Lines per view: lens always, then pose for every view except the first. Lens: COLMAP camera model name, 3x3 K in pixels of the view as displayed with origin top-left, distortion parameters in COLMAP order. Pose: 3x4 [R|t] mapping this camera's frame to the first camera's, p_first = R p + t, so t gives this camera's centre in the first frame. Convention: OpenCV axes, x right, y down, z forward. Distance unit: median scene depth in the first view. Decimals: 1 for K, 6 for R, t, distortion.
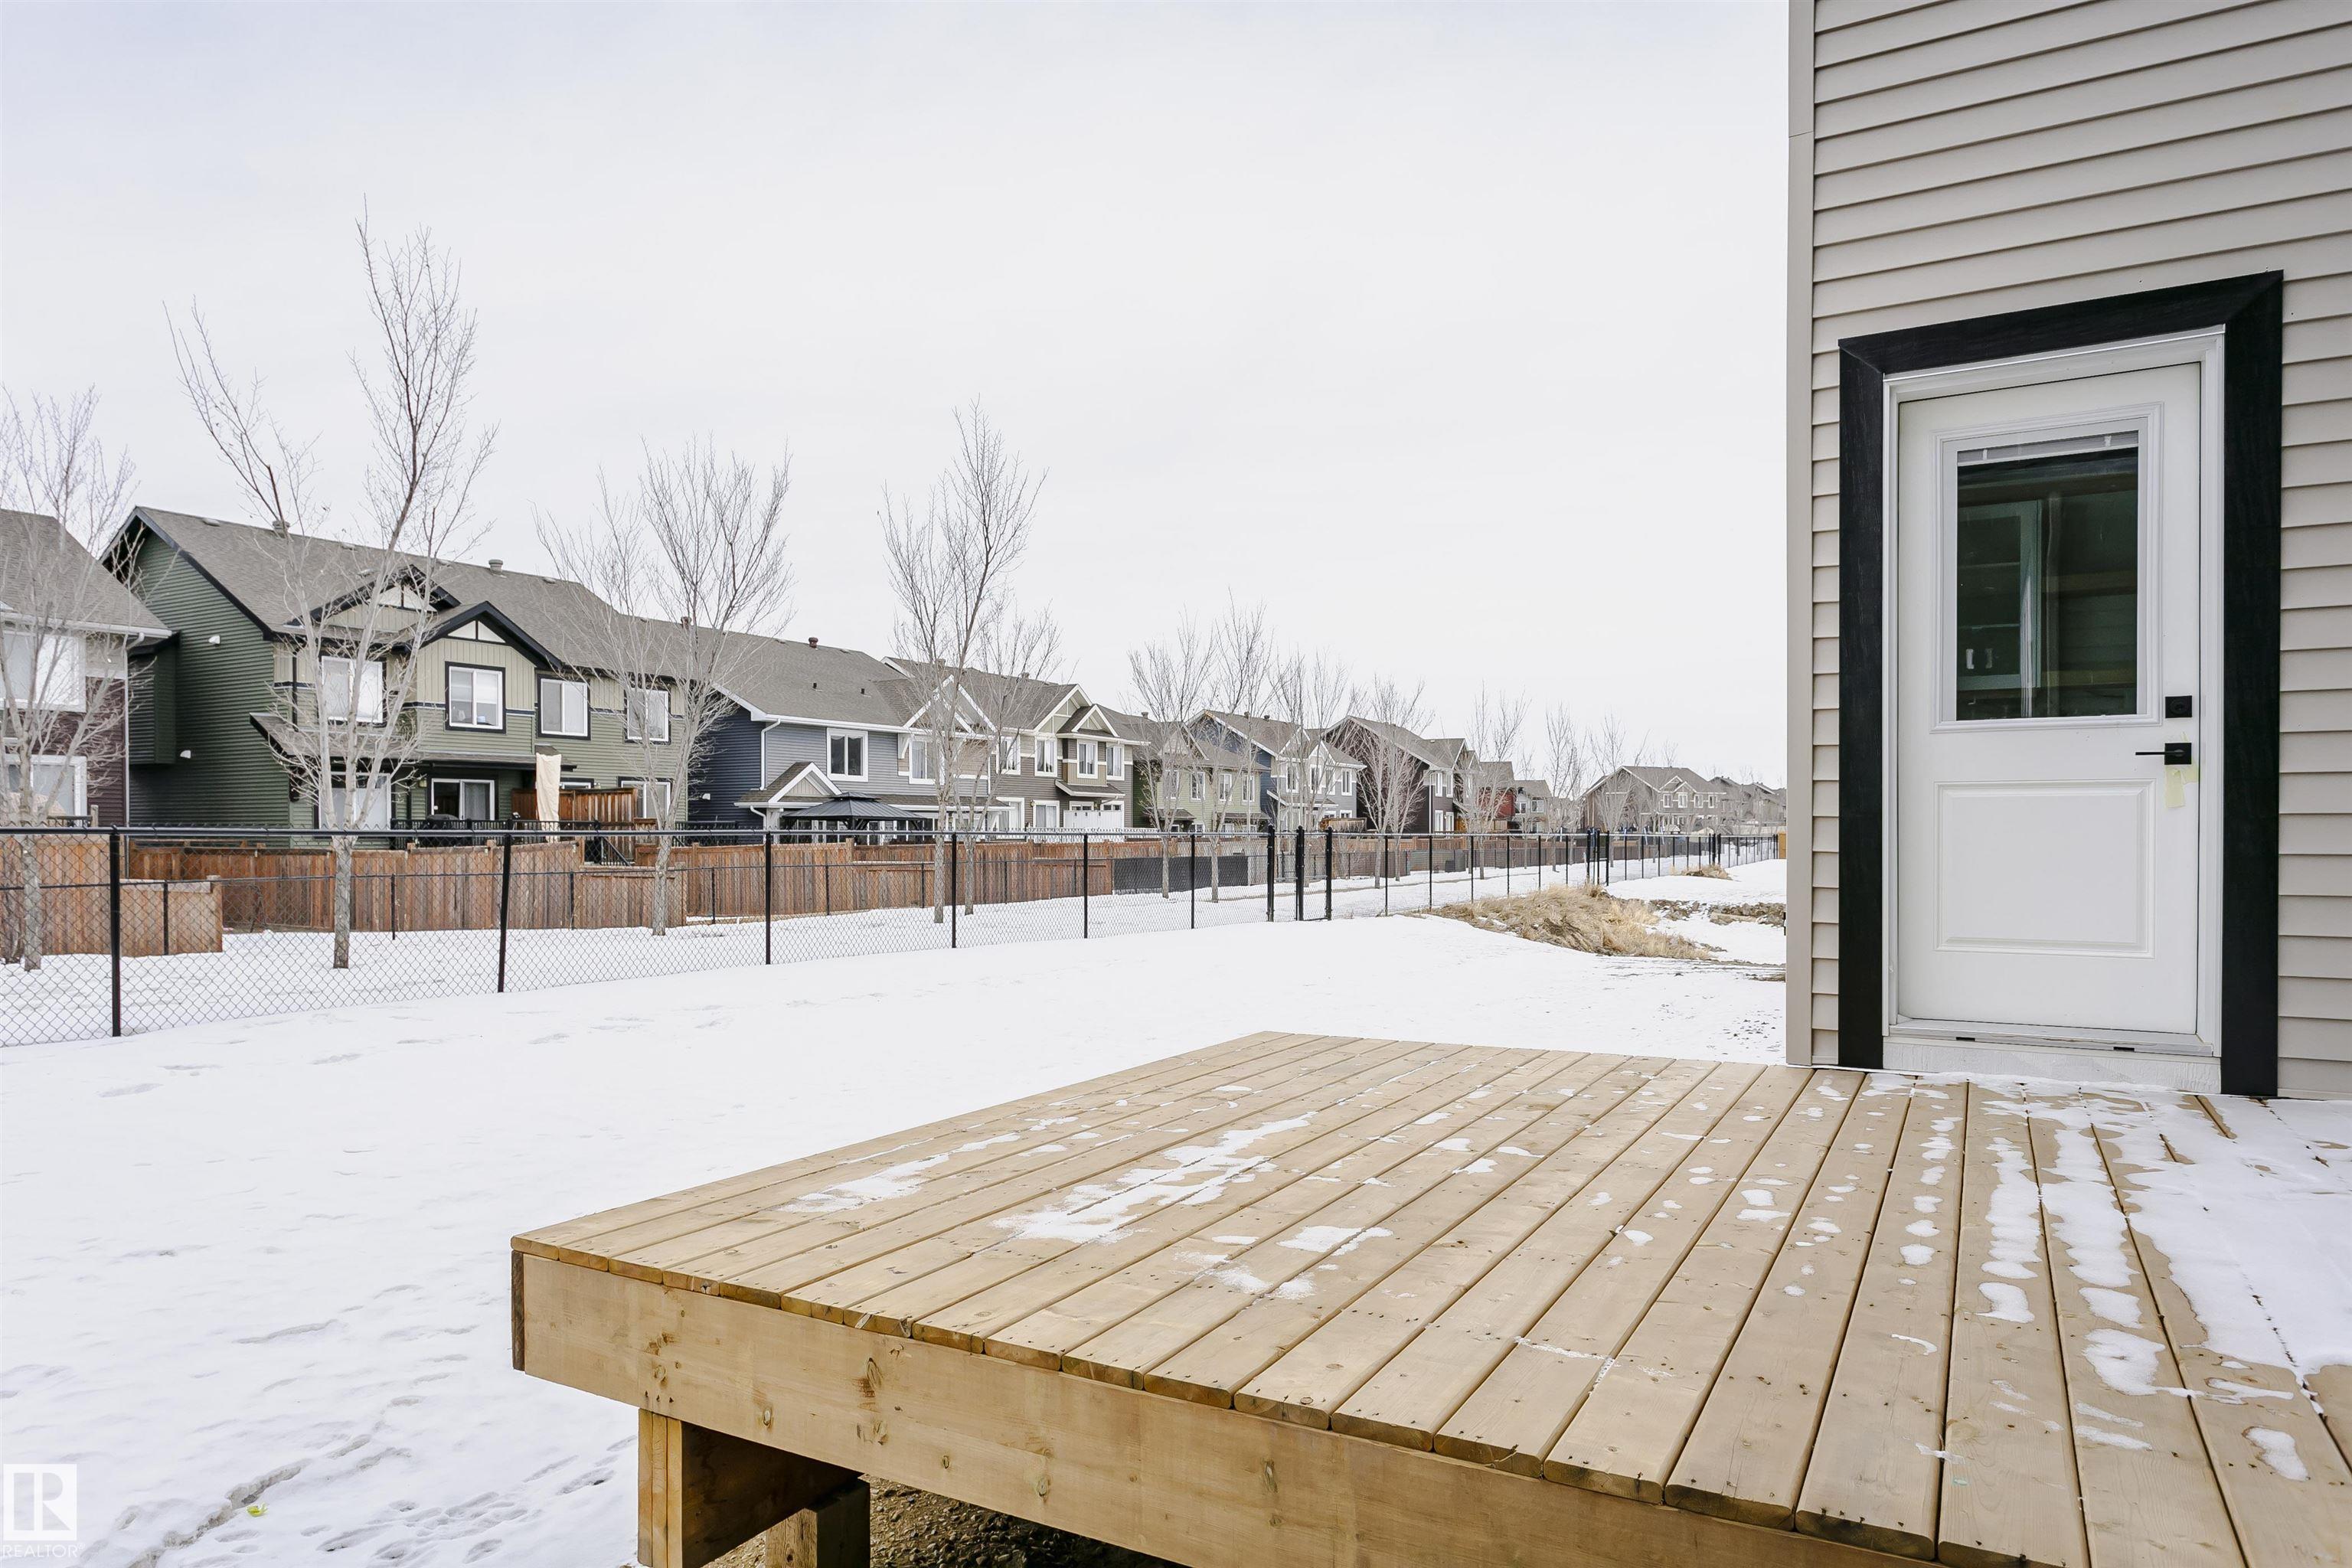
lens RADIAL K [[1423.1, 0, 1148.6], [0, 1423.1, 844.7], [0, 0, 1]] dist [-0.000831, 0.000405]
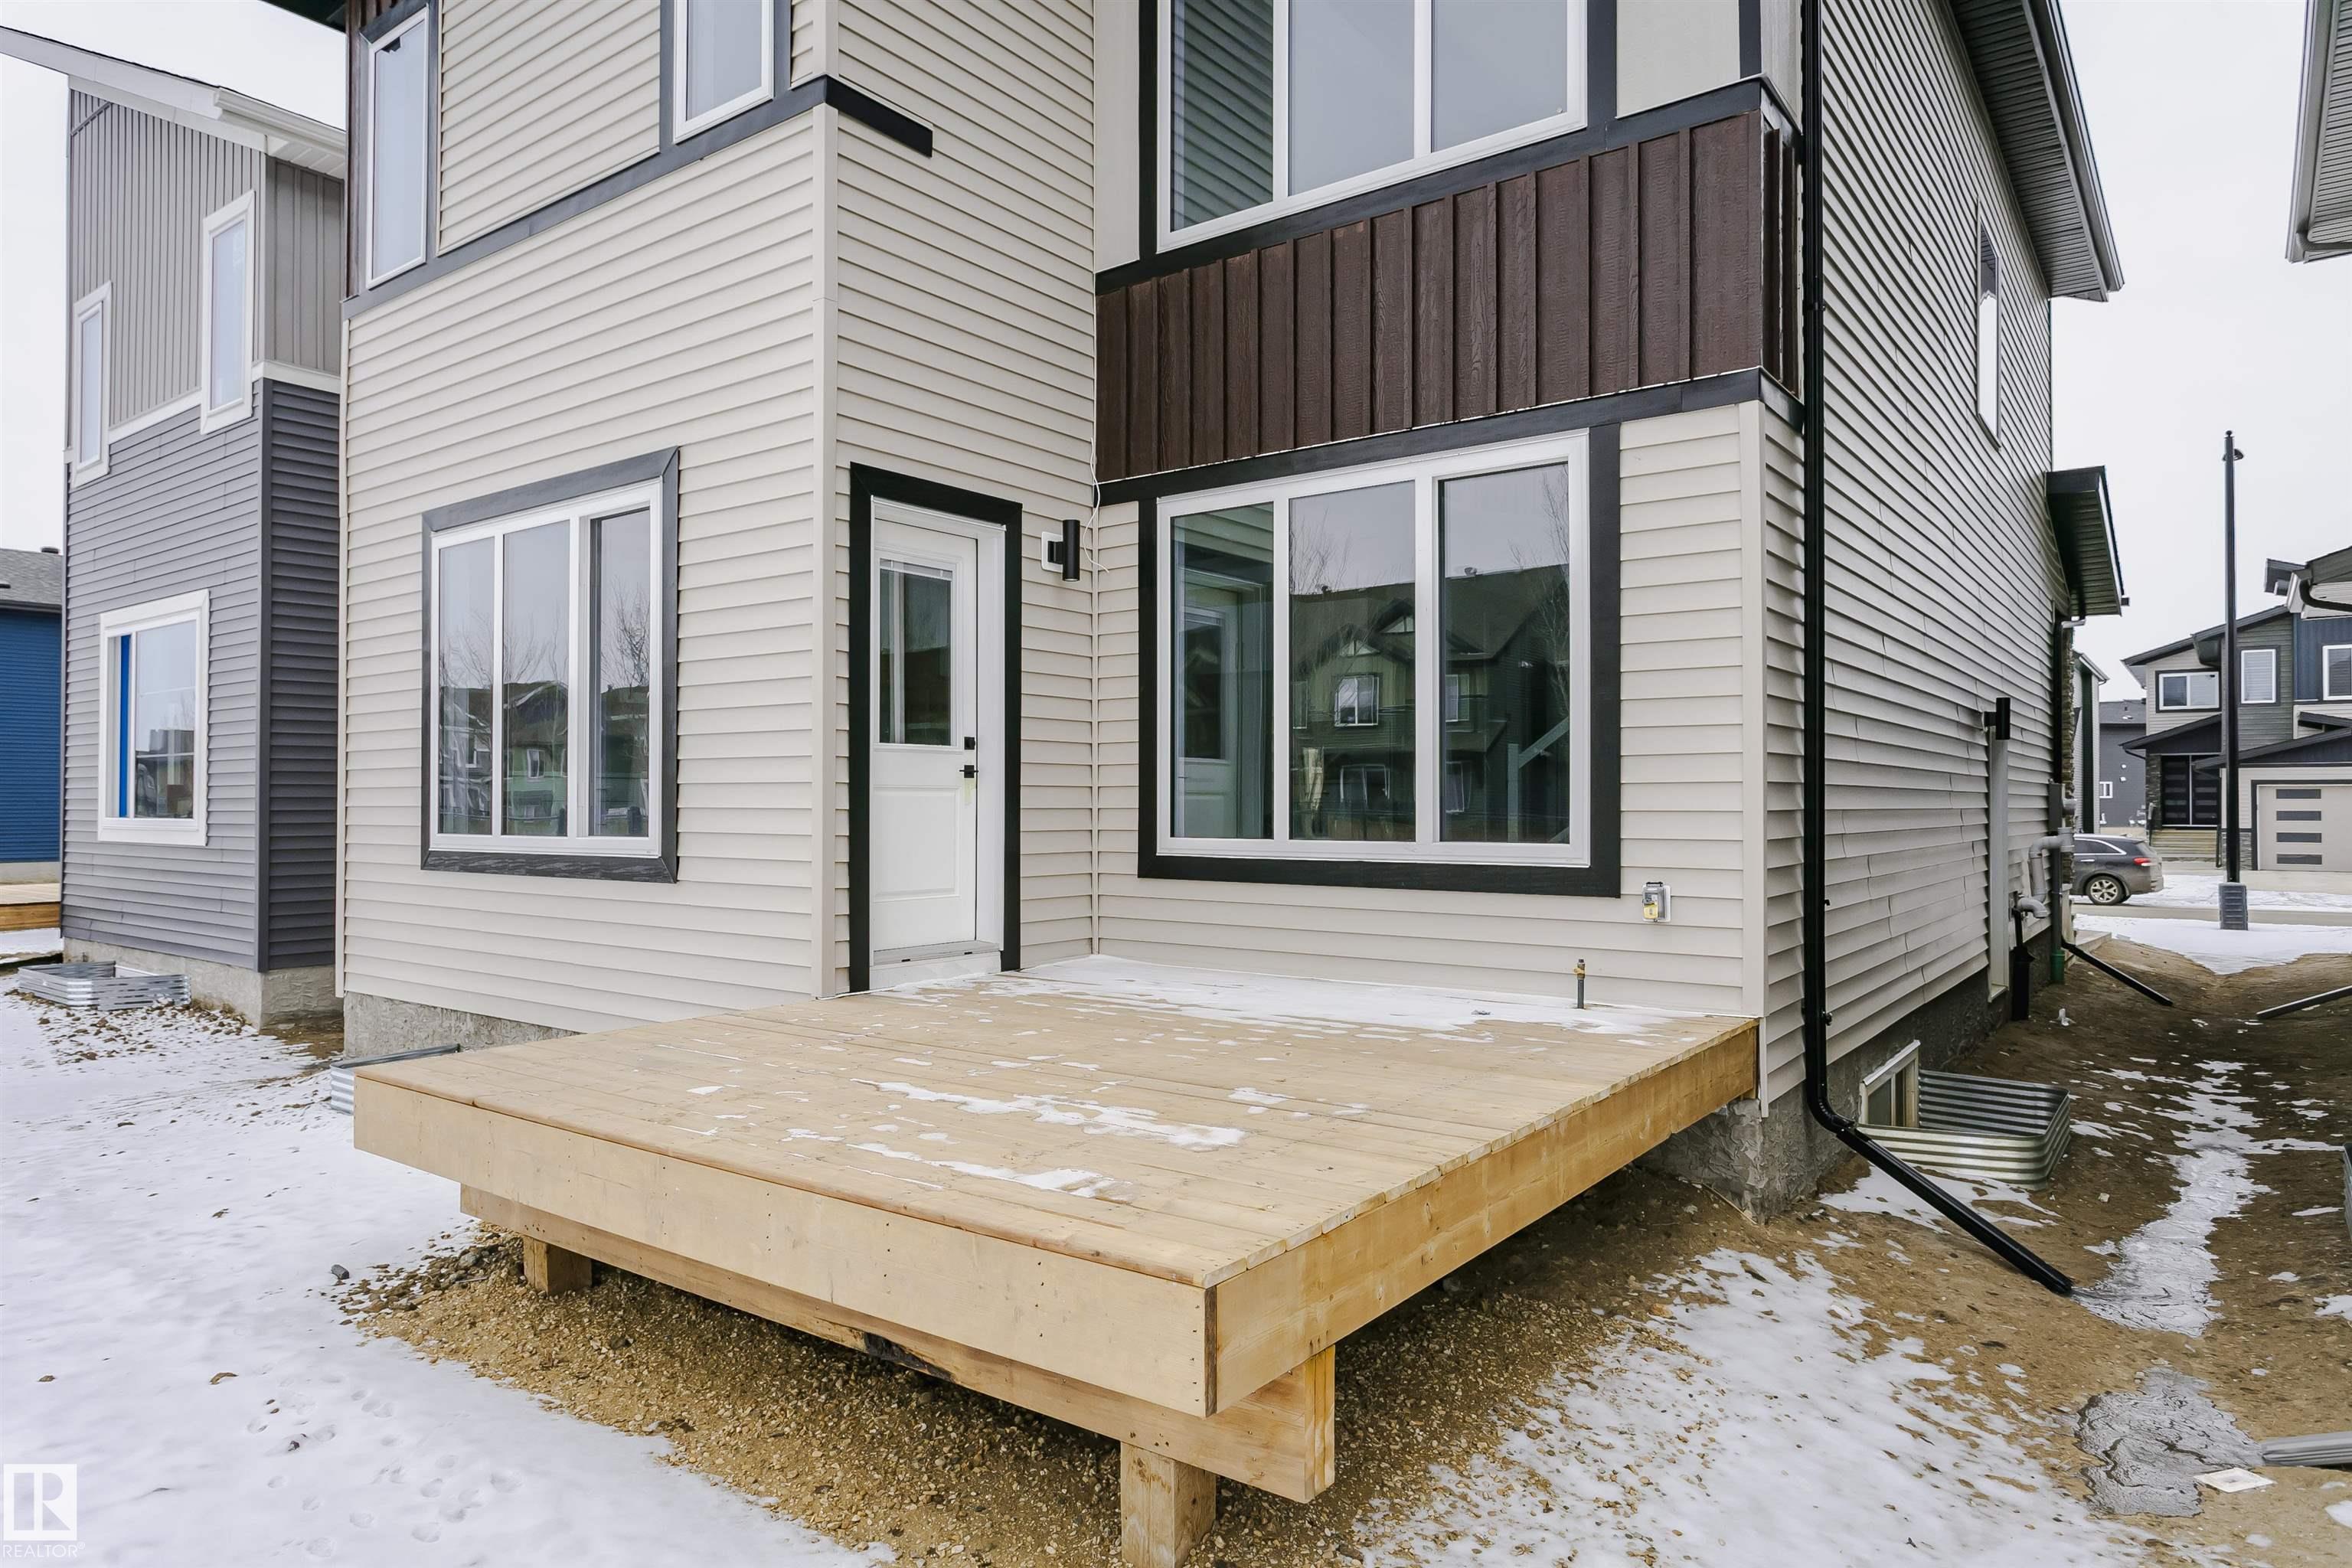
lens RADIAL K [[1423.1, 0, 1173.1], [0, 1423.1, 777.3], [0, 0, 1]] dist [-0.000831, 0.000405]
pose [[0.113829, 0.018257, 0.993333, -0.888515], [0.008185, 0.999780, -0.019313, -0.023289], [-0.993467, 0.010328, 0.113655, 0.574979]]
